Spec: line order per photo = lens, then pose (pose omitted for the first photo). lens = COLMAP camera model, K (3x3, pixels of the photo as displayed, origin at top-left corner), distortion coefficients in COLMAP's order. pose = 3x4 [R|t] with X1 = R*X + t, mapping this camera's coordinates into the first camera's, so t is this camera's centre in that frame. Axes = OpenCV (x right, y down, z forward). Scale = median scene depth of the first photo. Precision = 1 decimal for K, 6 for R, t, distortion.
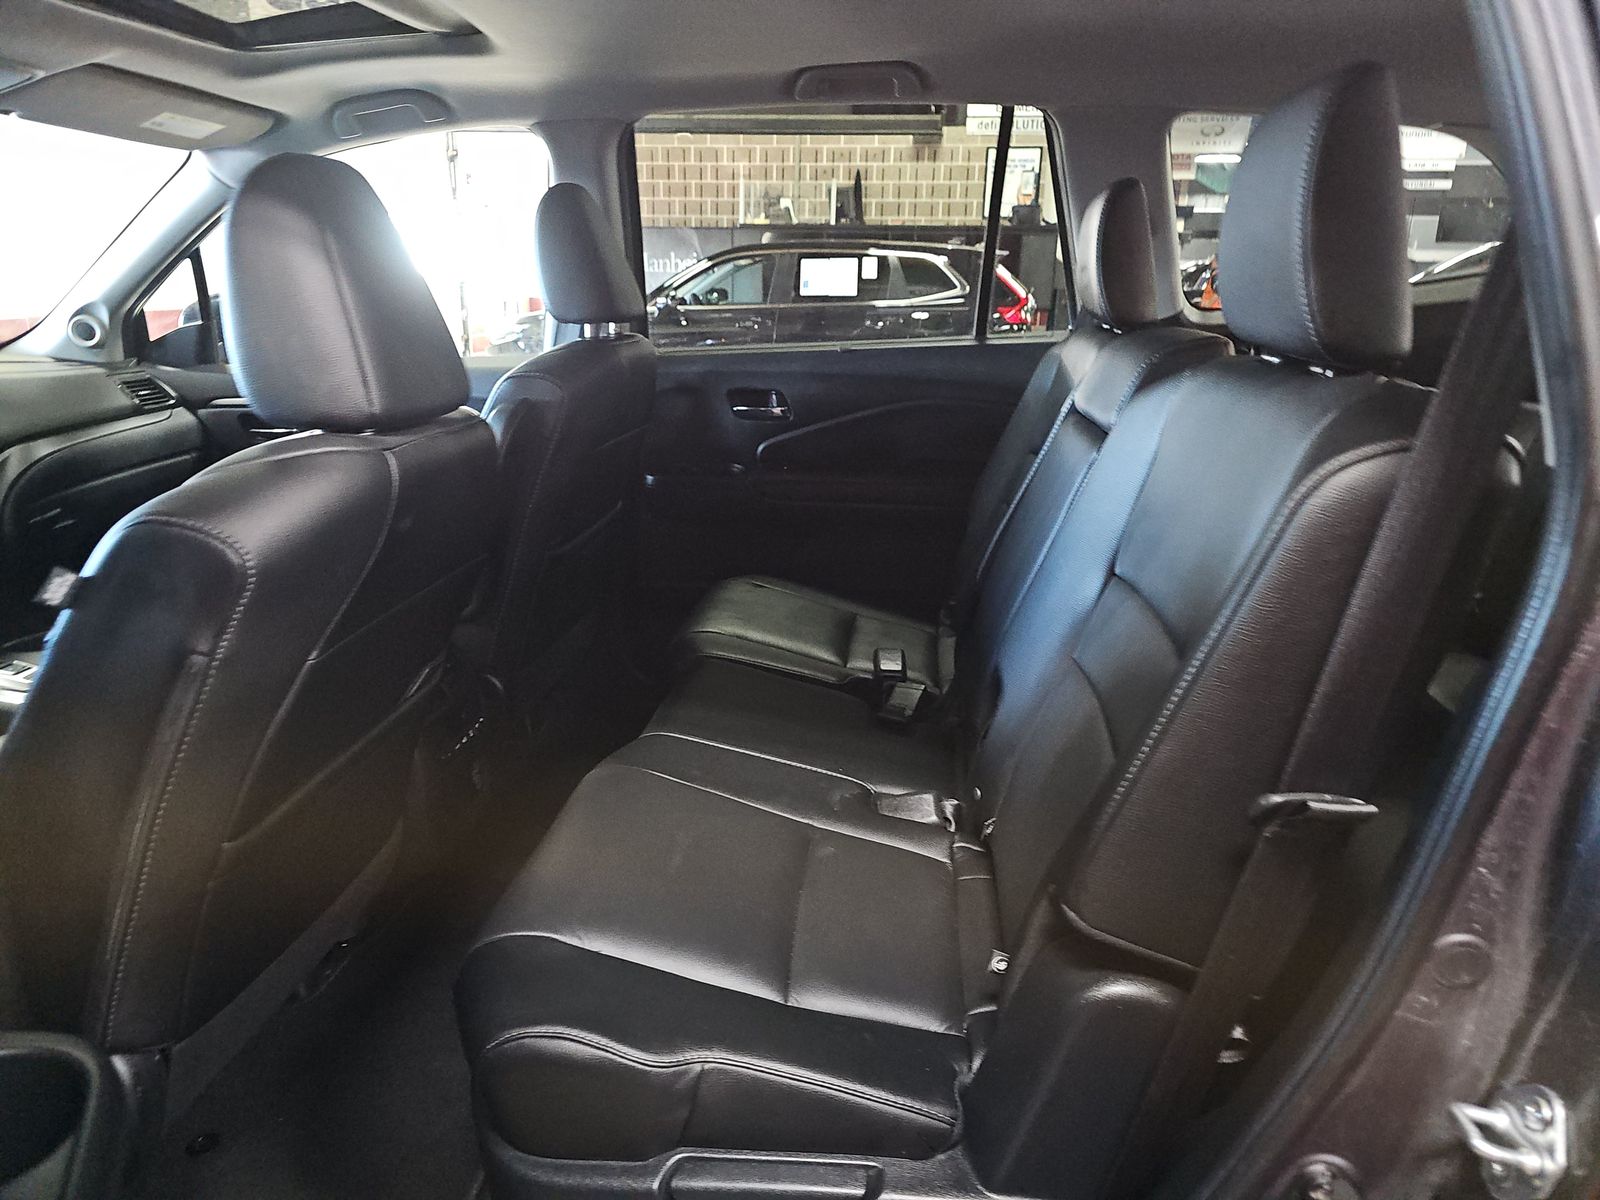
lens RADIAL K [[1060.0, 0, 759.8], [0, 1060.0, 621.3], [0, 0, 1]] dist [0.041313, -0.025367]
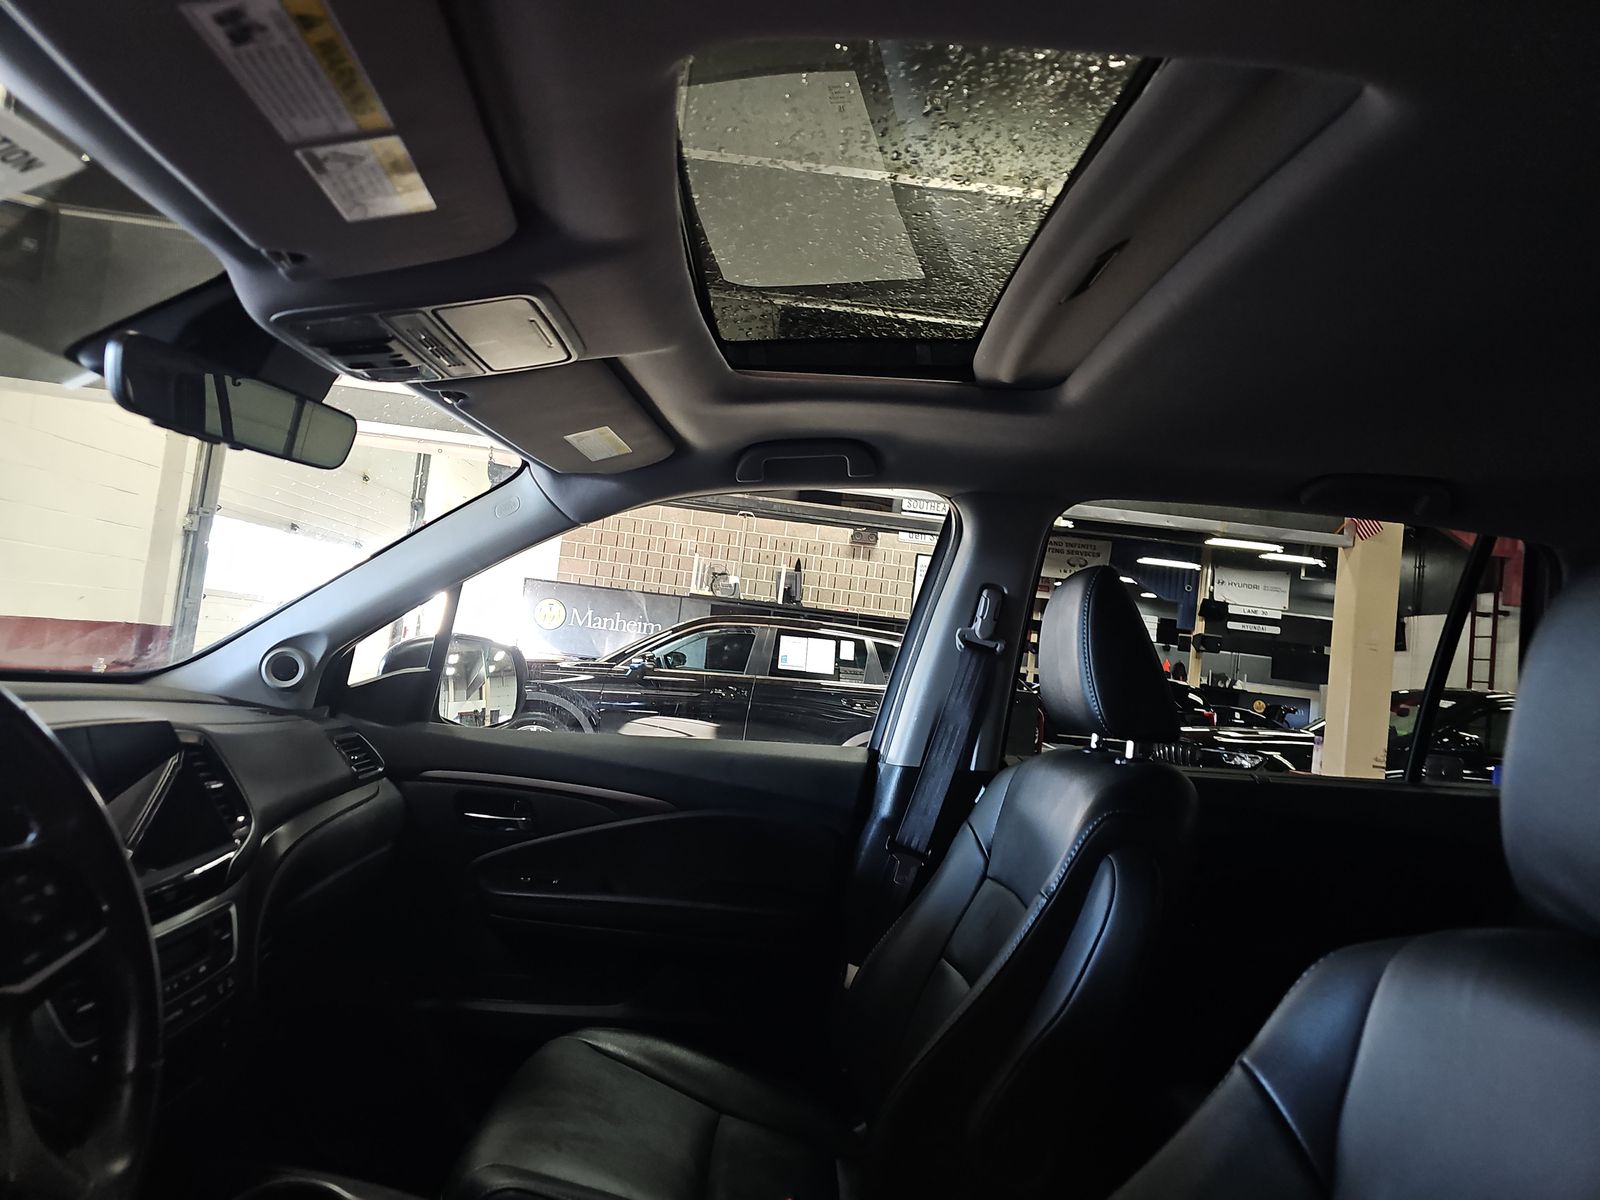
lens RADIAL K [[1060.0, 0, 804.8], [0, 1060.0, 582.6], [0, 0, 1]] dist [0.041313, -0.025367]
pose [[0.982934, 0.110544, 0.147042, -0.585427], [-0.049228, 0.928225, -0.368747, -0.104431], [-0.177251, 0.355215, 0.917826, 0.351272]]
